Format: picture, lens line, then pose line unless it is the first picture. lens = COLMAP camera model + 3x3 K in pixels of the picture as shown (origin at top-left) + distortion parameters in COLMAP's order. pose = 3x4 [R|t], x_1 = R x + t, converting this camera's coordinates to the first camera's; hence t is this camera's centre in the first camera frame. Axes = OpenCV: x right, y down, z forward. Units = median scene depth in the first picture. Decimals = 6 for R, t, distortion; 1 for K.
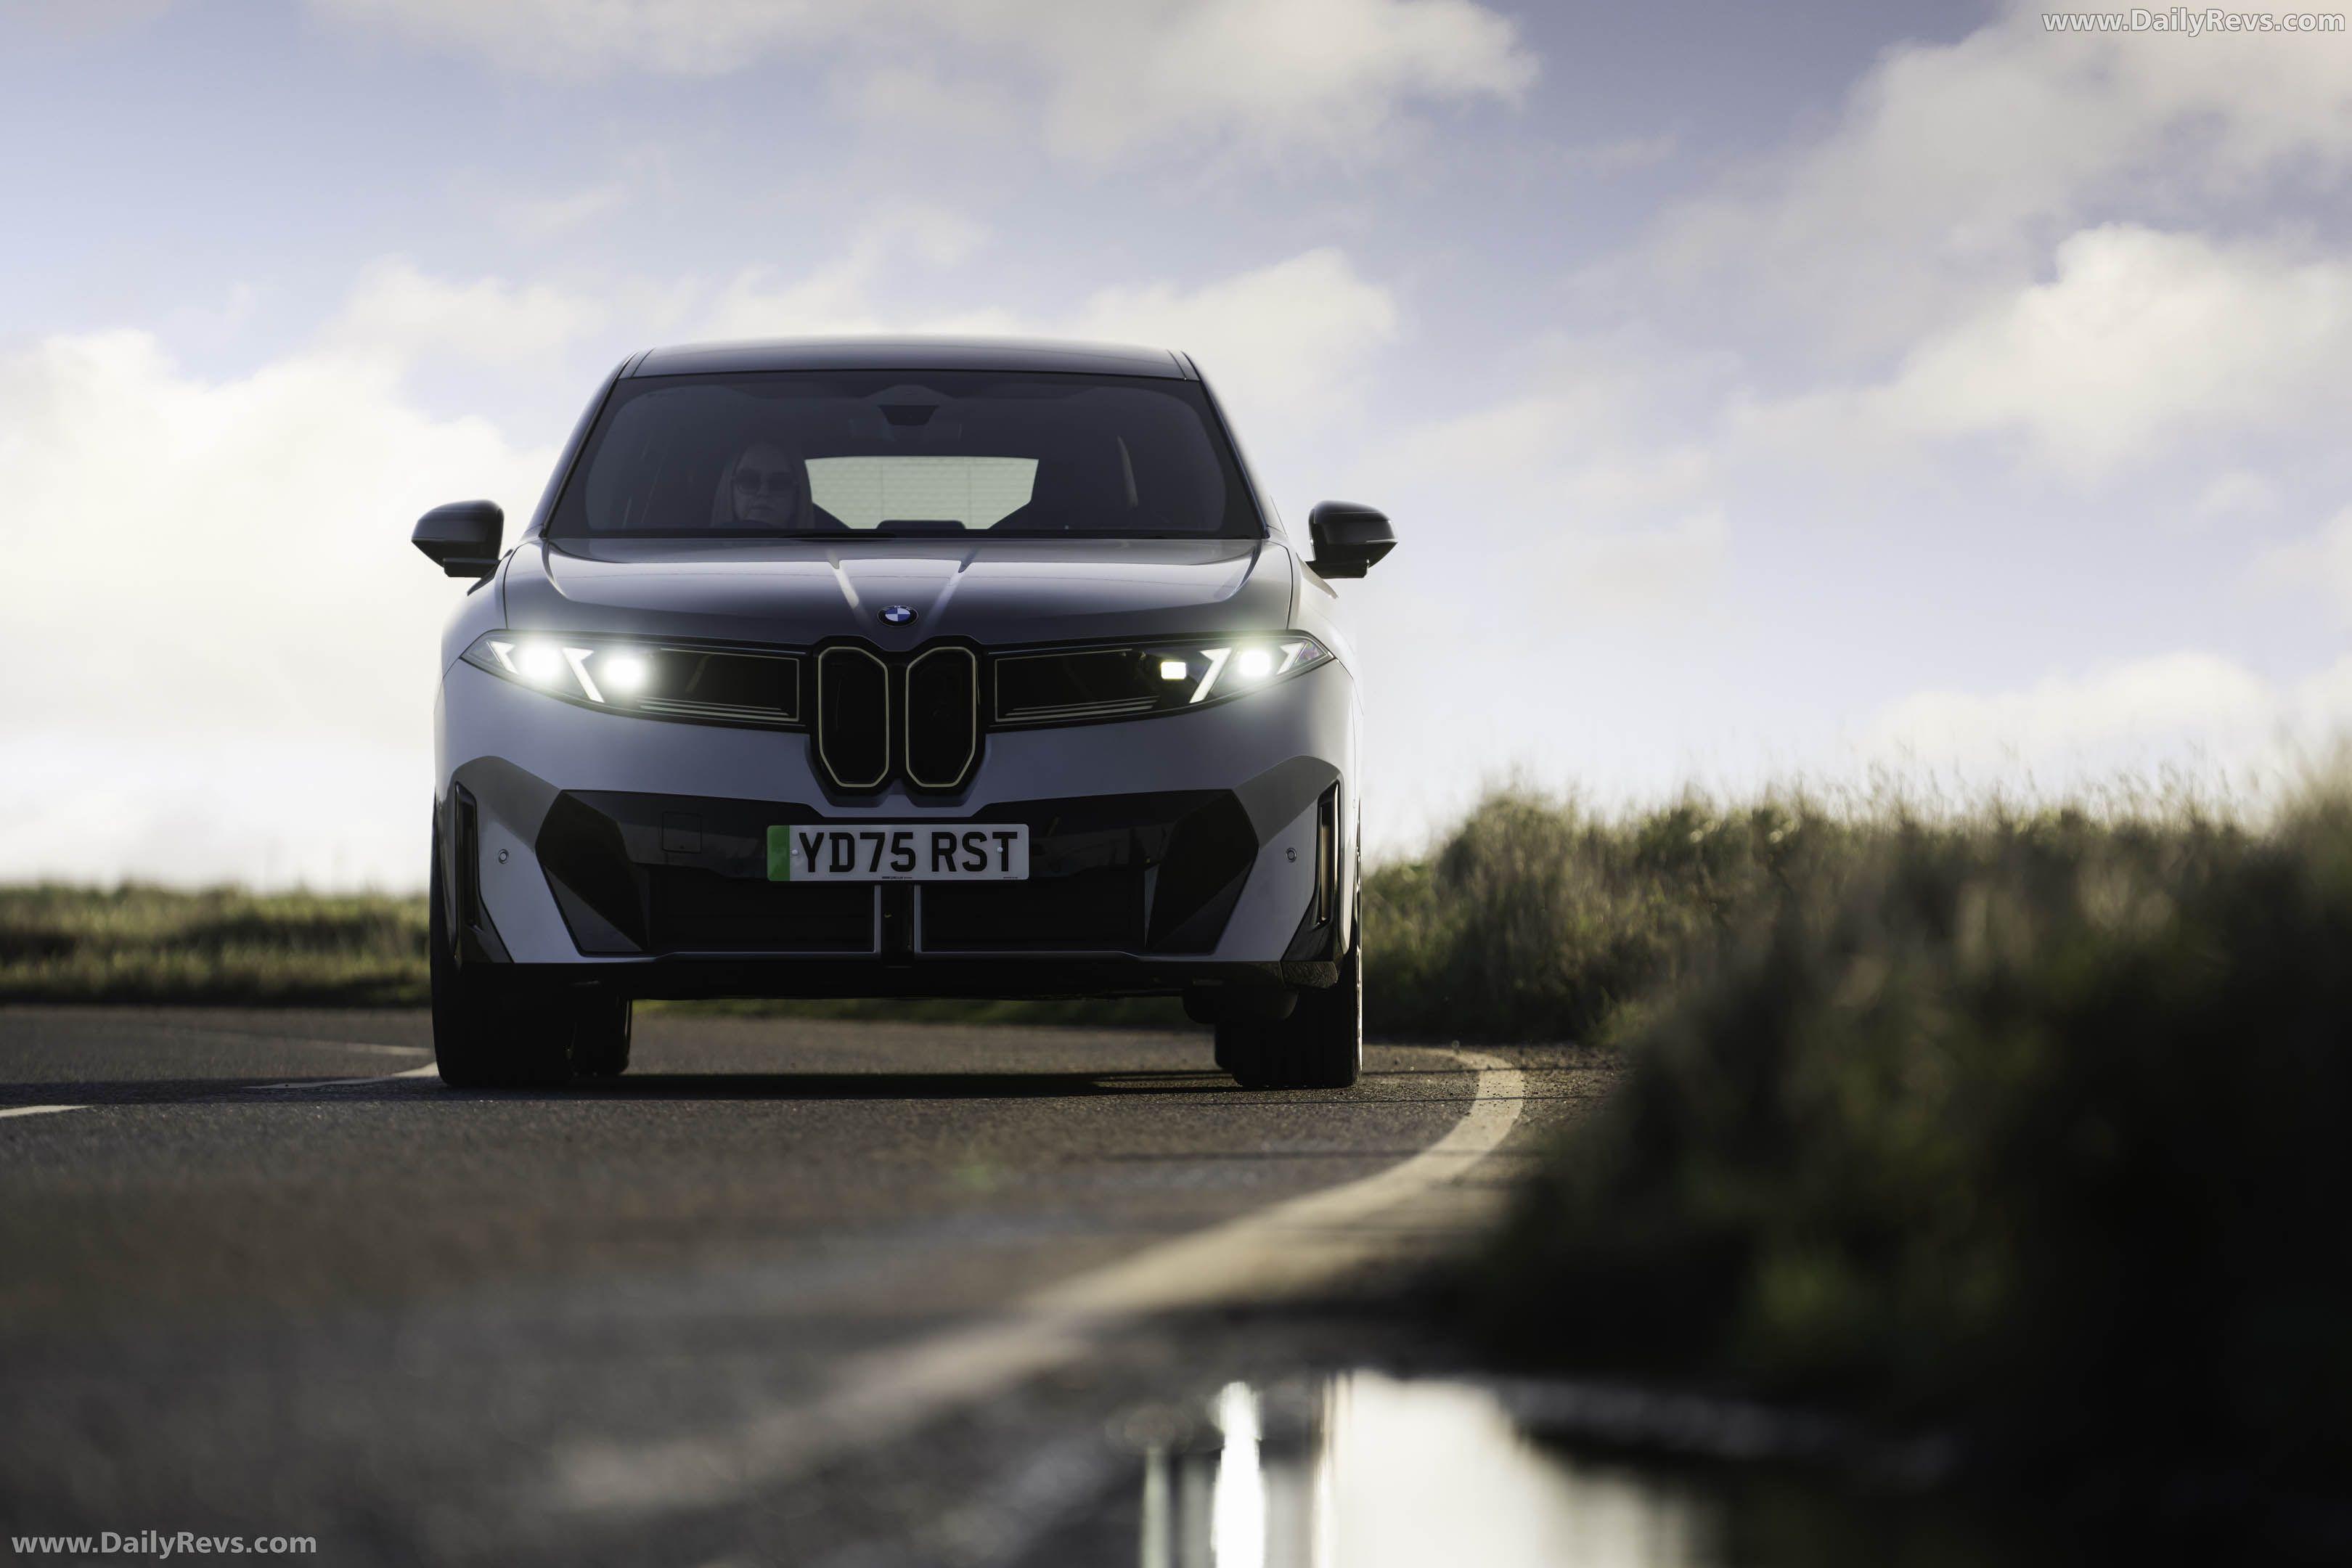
lens RADIAL K [[13536.7, 0, 1176.0], [0, 13536.7, 784.0], [0, 0, 1]] dist [0.296576, 1.452323]
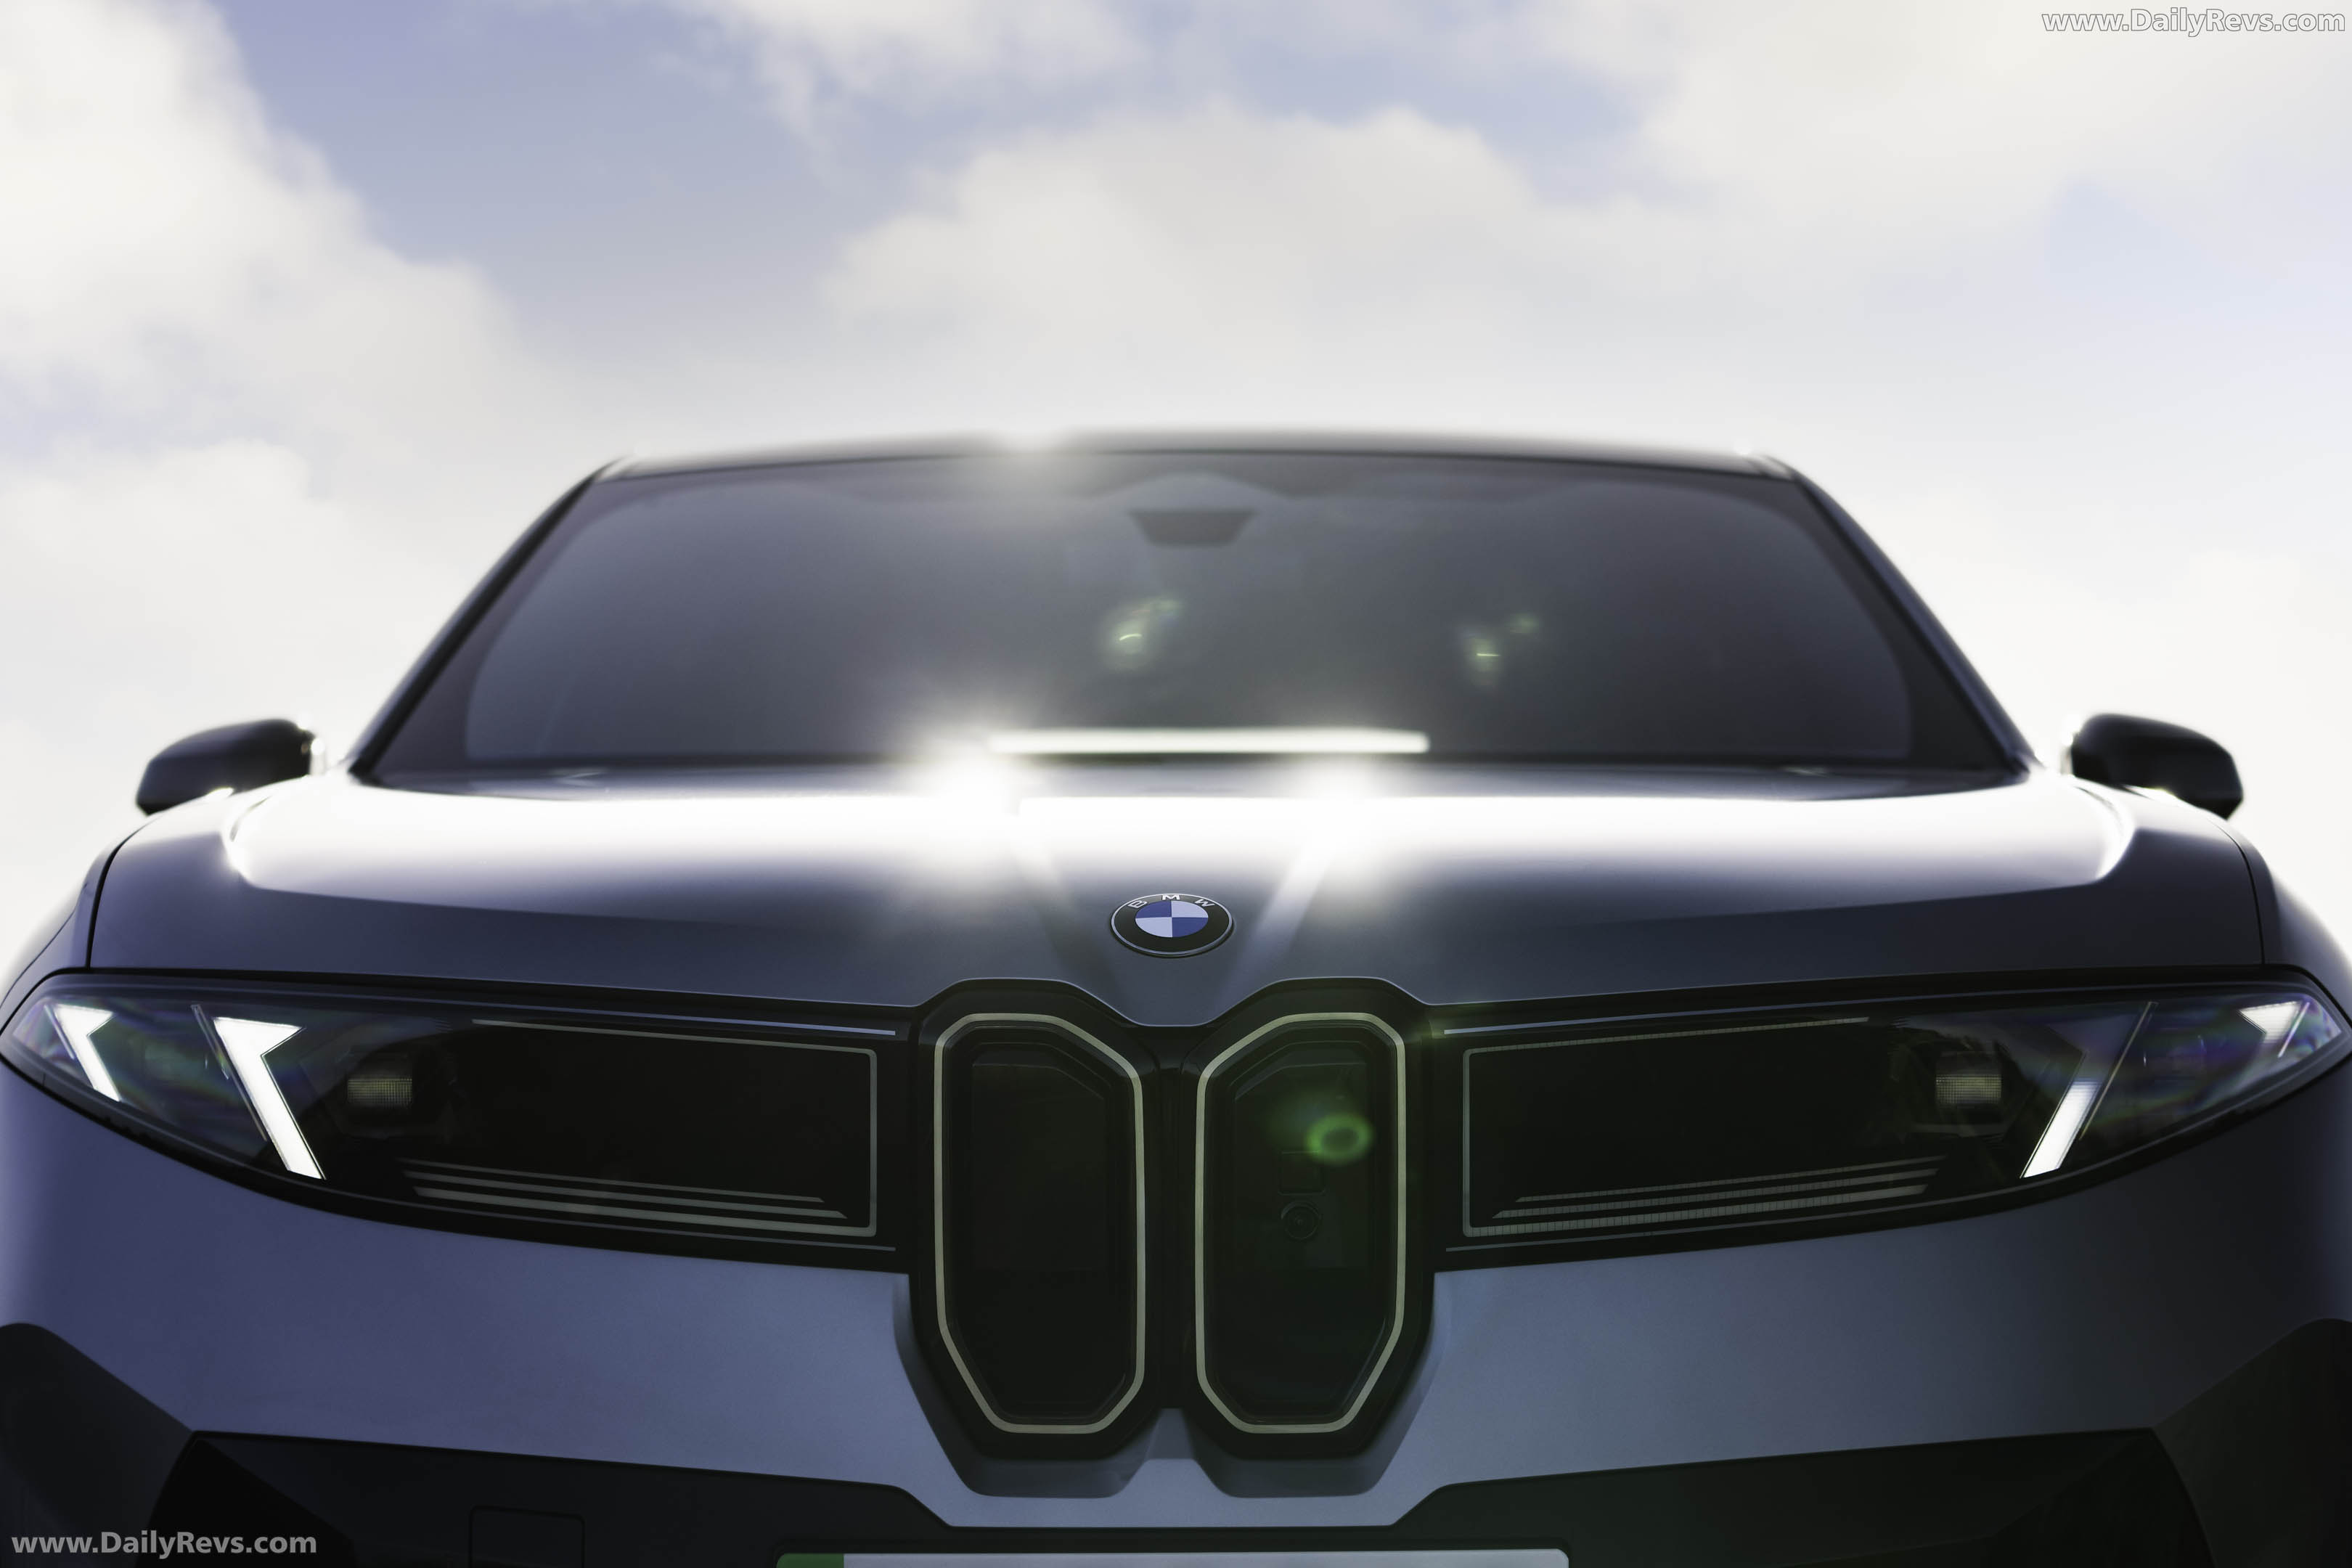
lens RADIAL K [[4870.8, 0, 1176.0], [0, 4870.8, 784.0], [0, 0, 1]] dist [-0.095221, 0.243069]
pose [[0.999821, -0.003144, -0.018677, -0.018179], [0.001904, 0.997815, -0.066036, -0.007825], [0.018844, 0.065989, 0.997642, 0.879072]]
